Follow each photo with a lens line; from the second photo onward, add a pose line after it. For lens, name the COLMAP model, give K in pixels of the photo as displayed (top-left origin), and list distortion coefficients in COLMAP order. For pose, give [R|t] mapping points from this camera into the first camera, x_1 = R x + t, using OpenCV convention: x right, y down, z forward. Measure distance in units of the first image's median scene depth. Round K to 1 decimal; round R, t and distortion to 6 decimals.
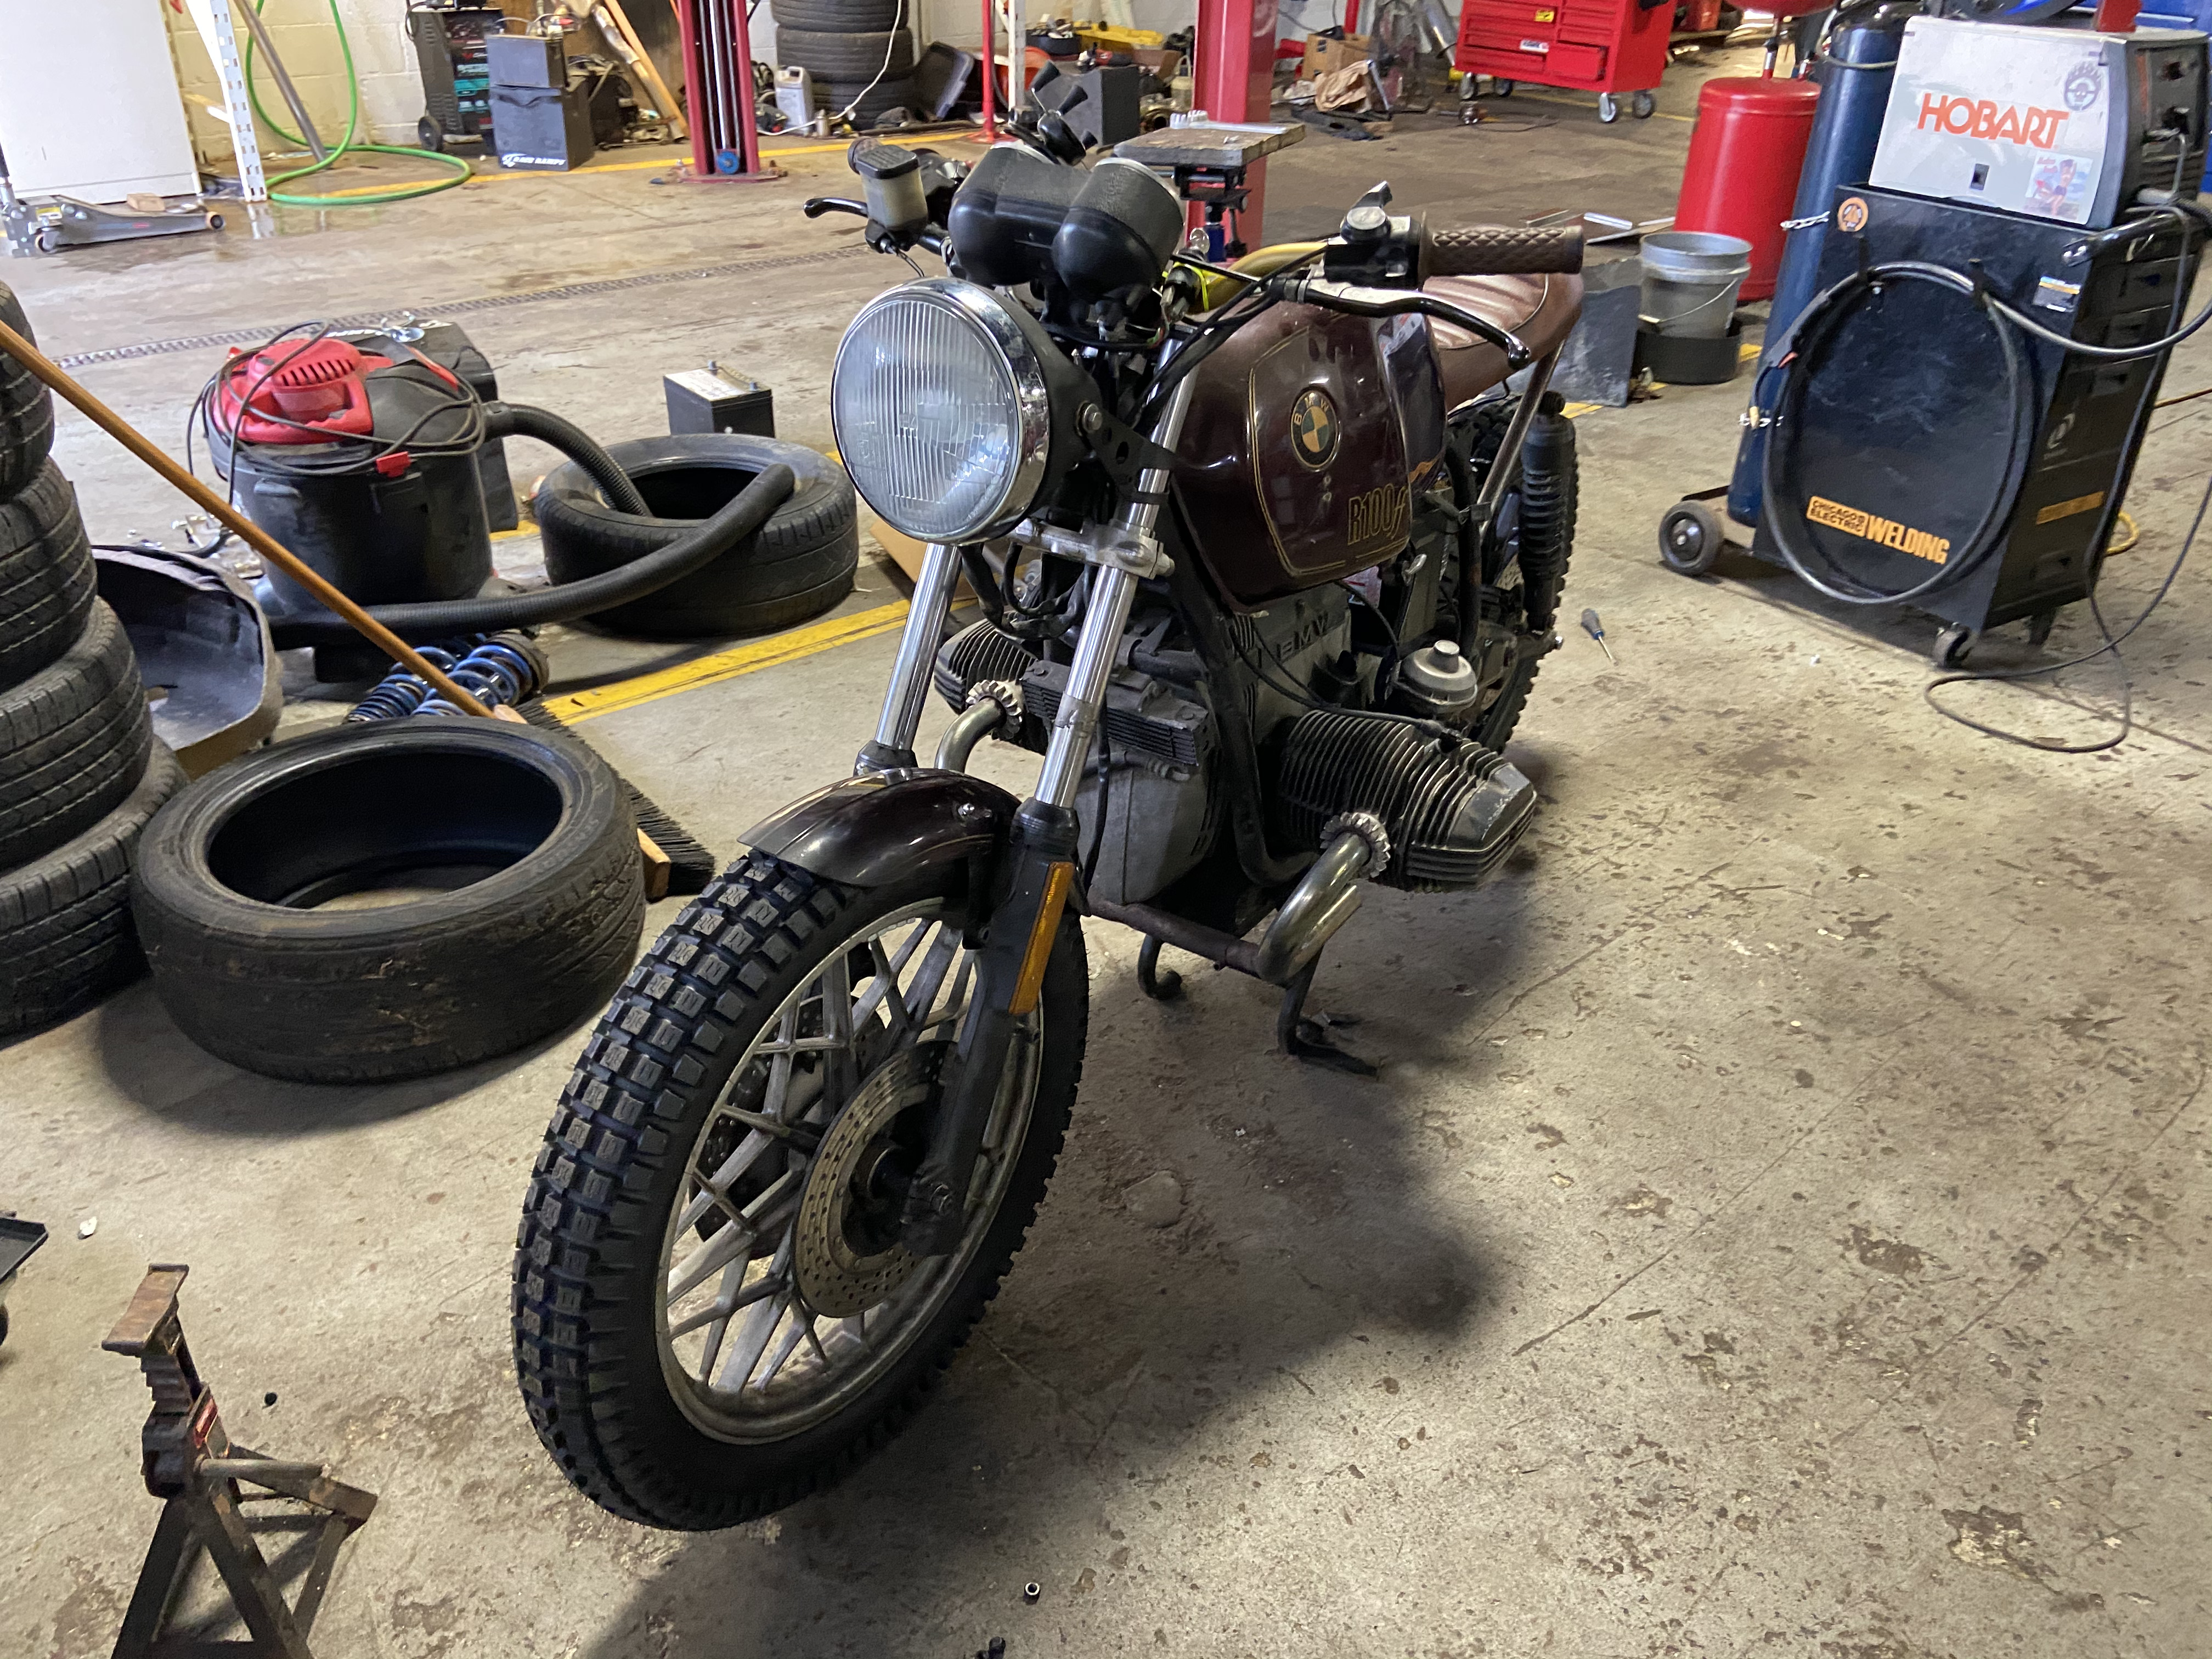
lens RADIAL K [[1662.3, 0, 1096.0], [0, 1662.3, 832.8], [0, 0, 1]] dist [0.112859, -0.139287]
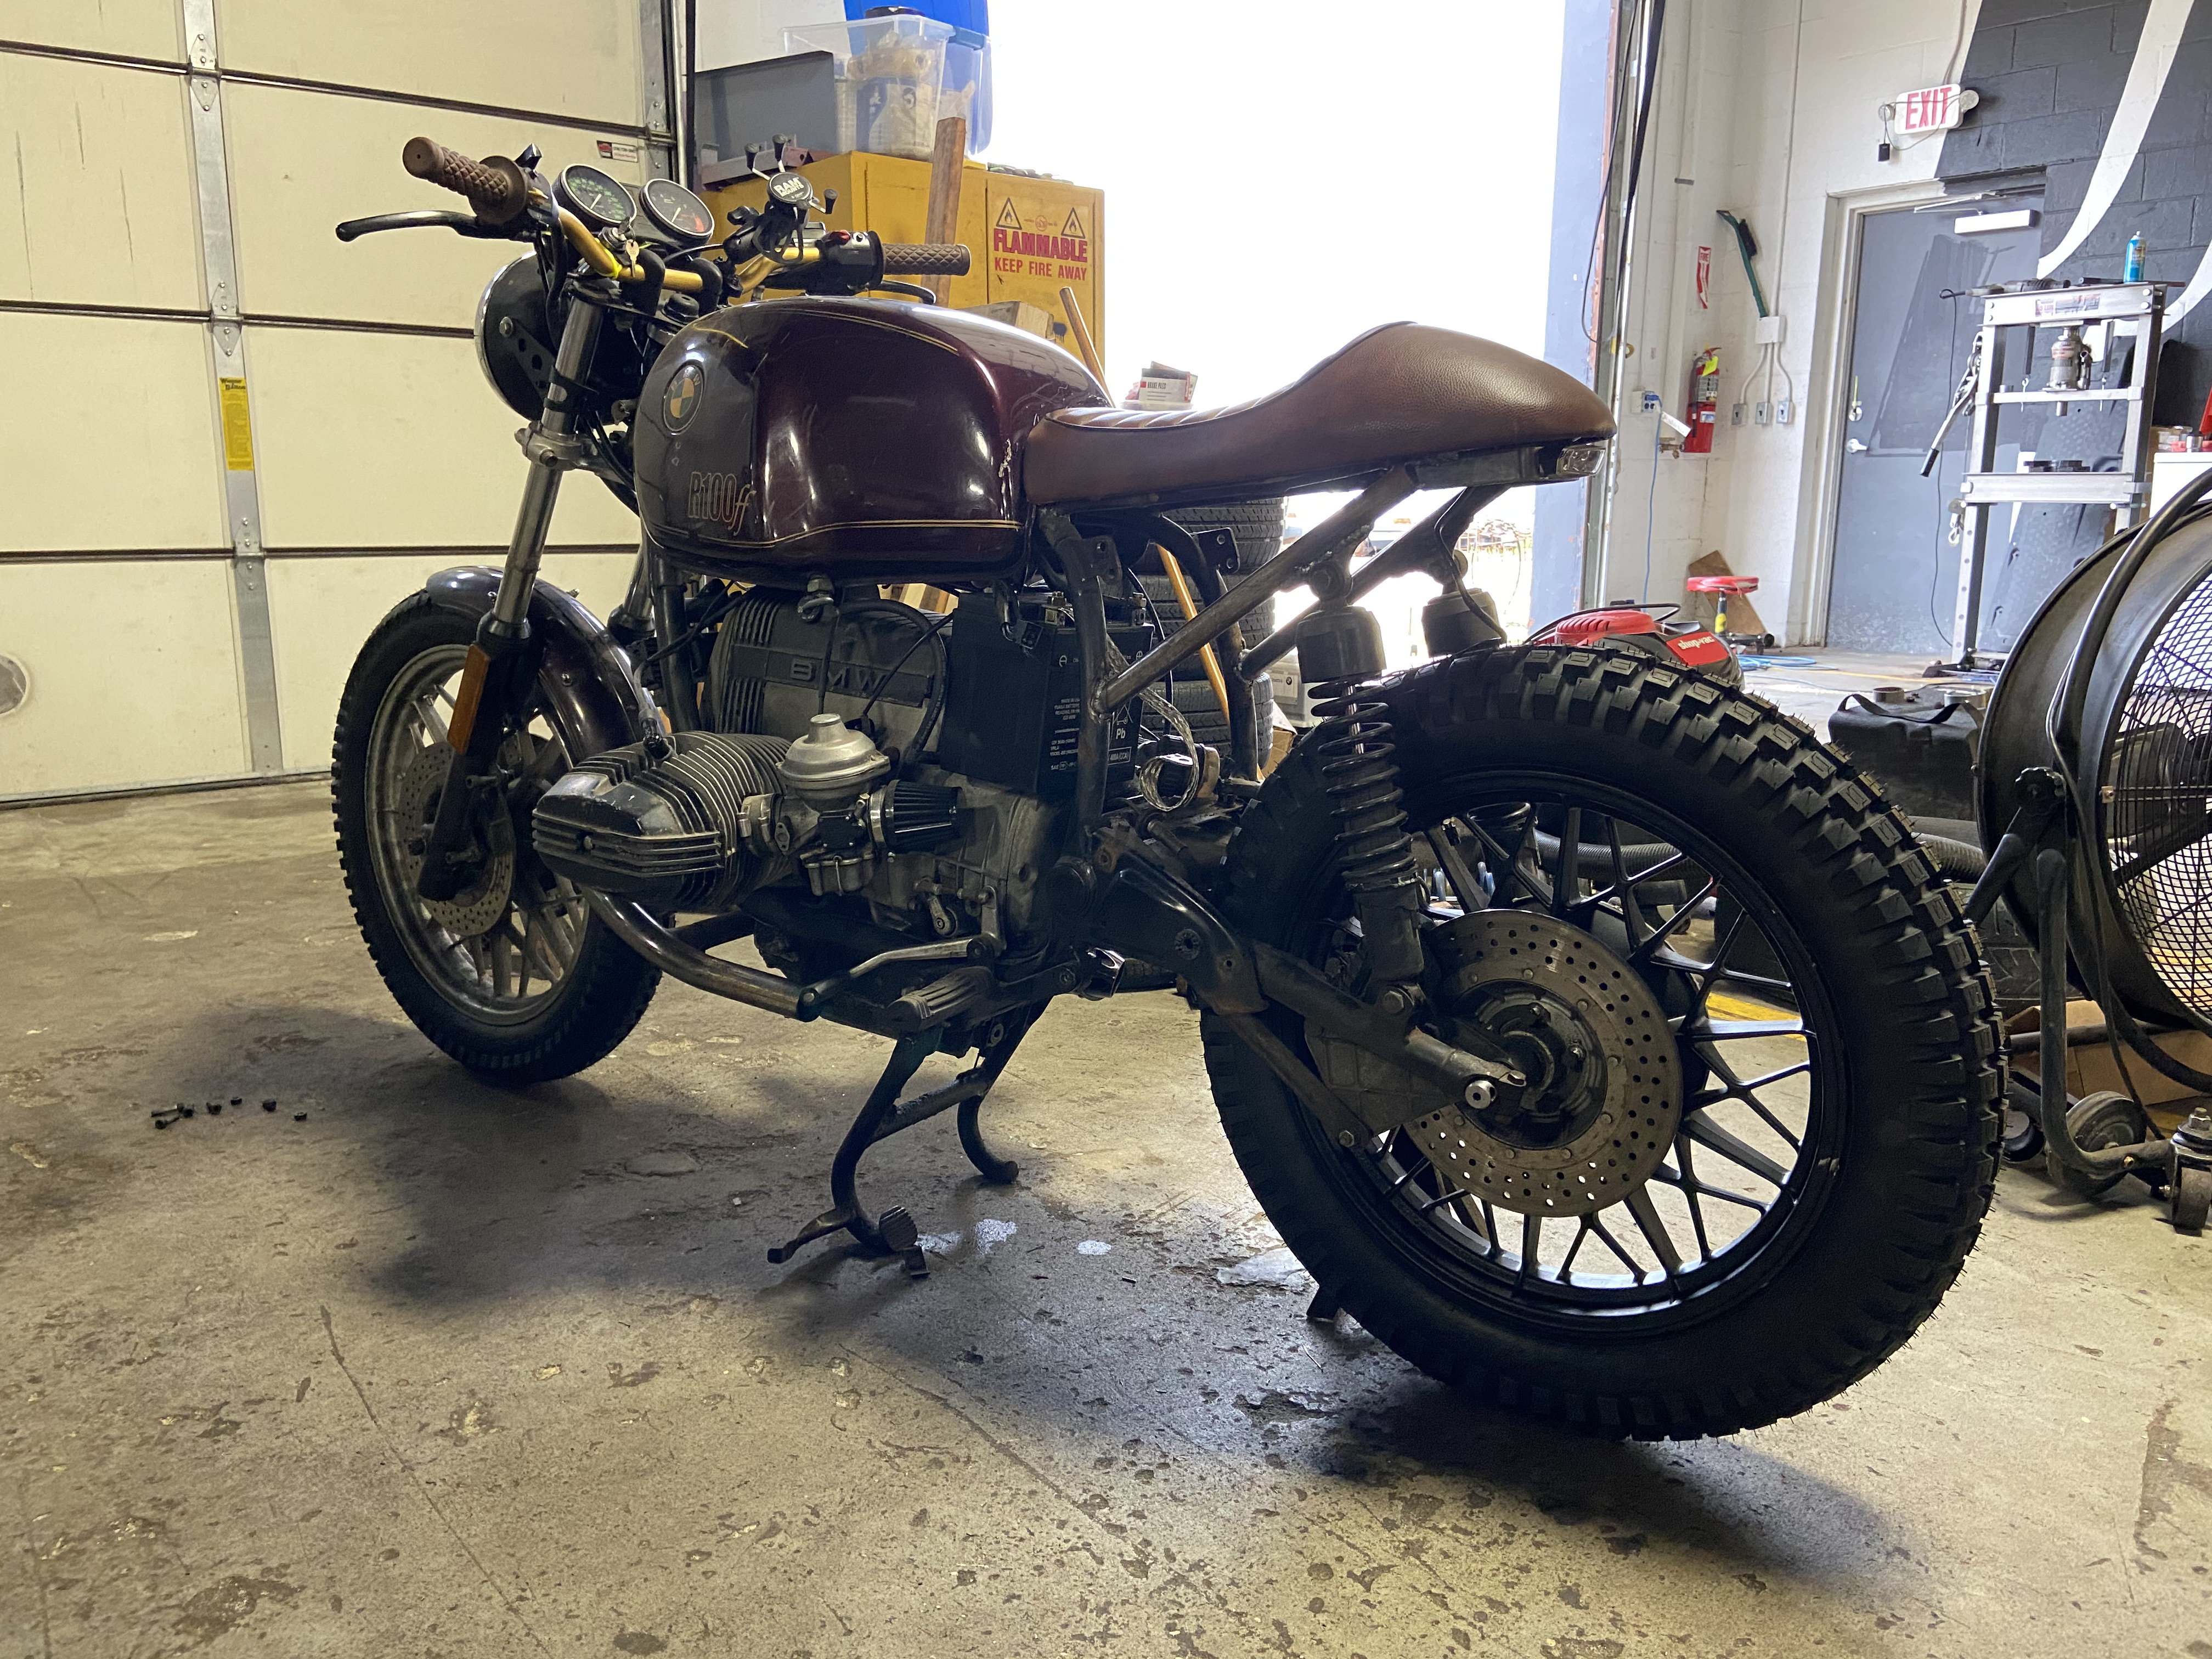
lens RADIAL K [[1691.1, 0, 1184.0], [0, 1691.1, 825.8], [0, 0, 1]] dist [-0.000212, -0.028812]
pose [[-0.006922, 0.195178, -0.980743, 0.949071], [-0.524879, 0.834090, 0.169697, -0.278063], [0.851149, 0.515946, 0.096671, 1.002938]]
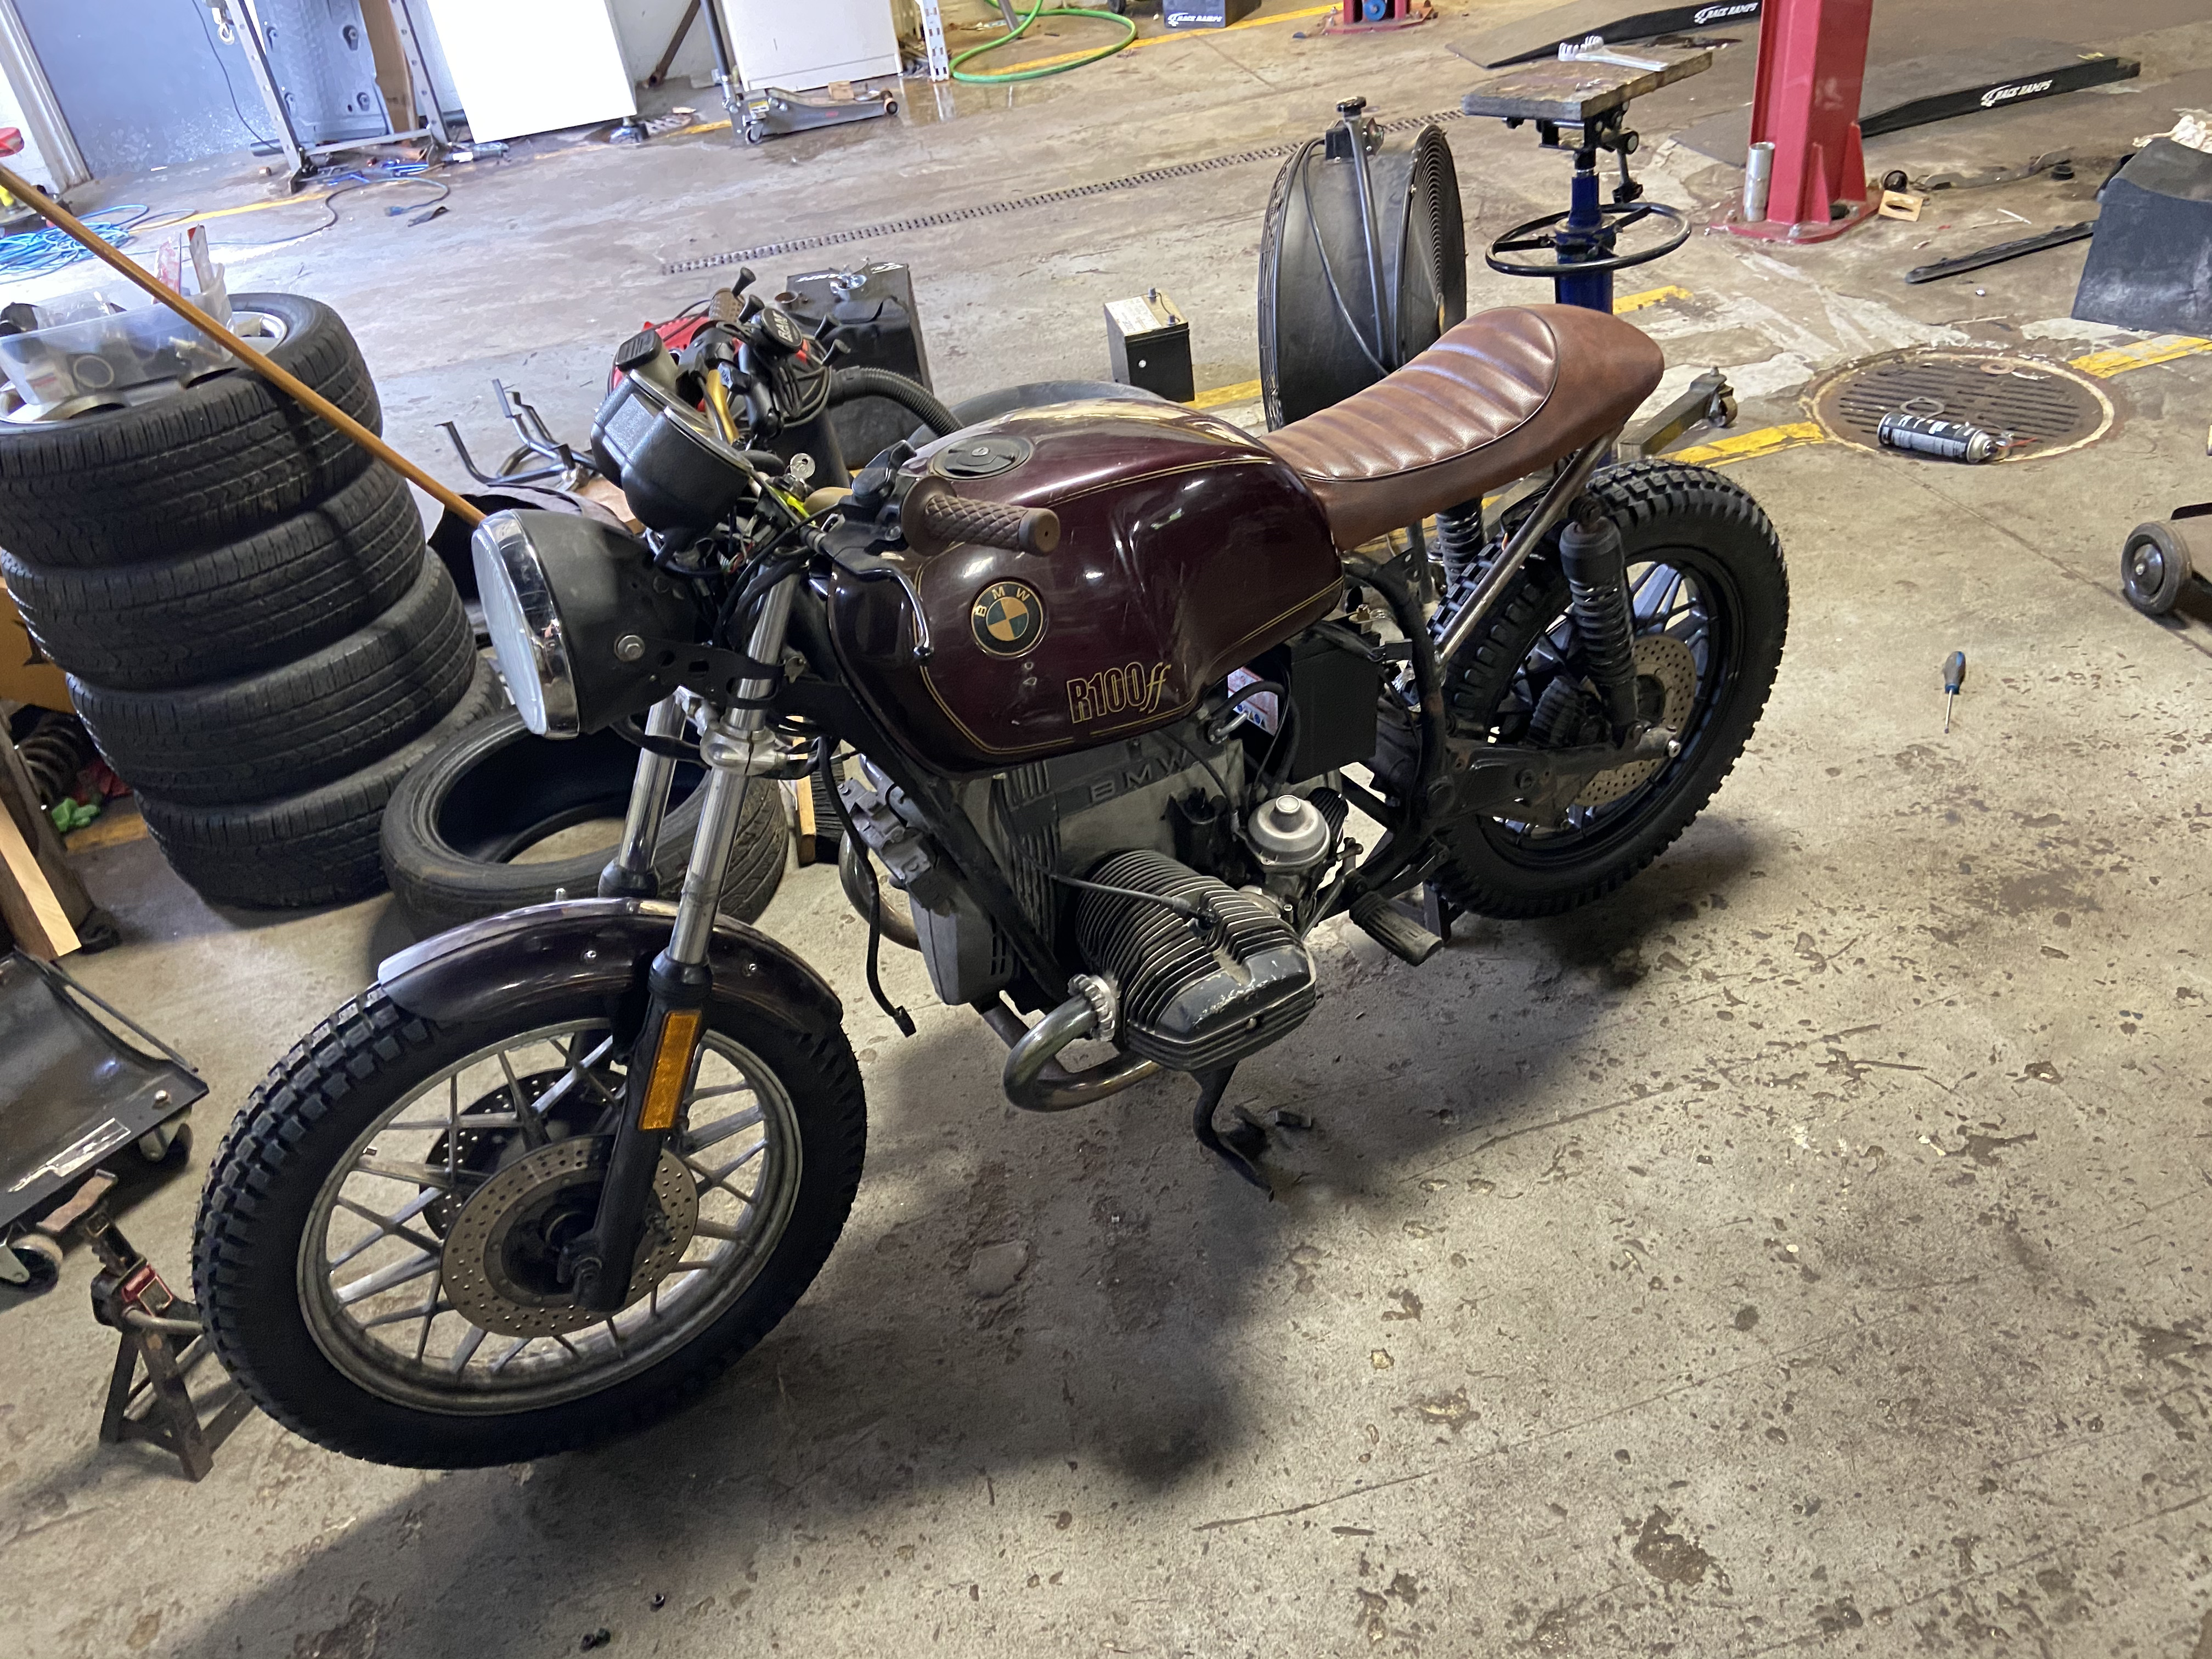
lens RADIAL K [[1670.4, 0, 1102.6], [0, 1670.4, 810.3], [0, 0, 1]] dist [0.111295, -0.132511]
pose [[0.890591, 0.153884, -0.427981, 0.479519], [-0.106836, 0.985473, 0.132018, -0.202812], [0.442079, -0.071850, 0.894094, 0.088759]]
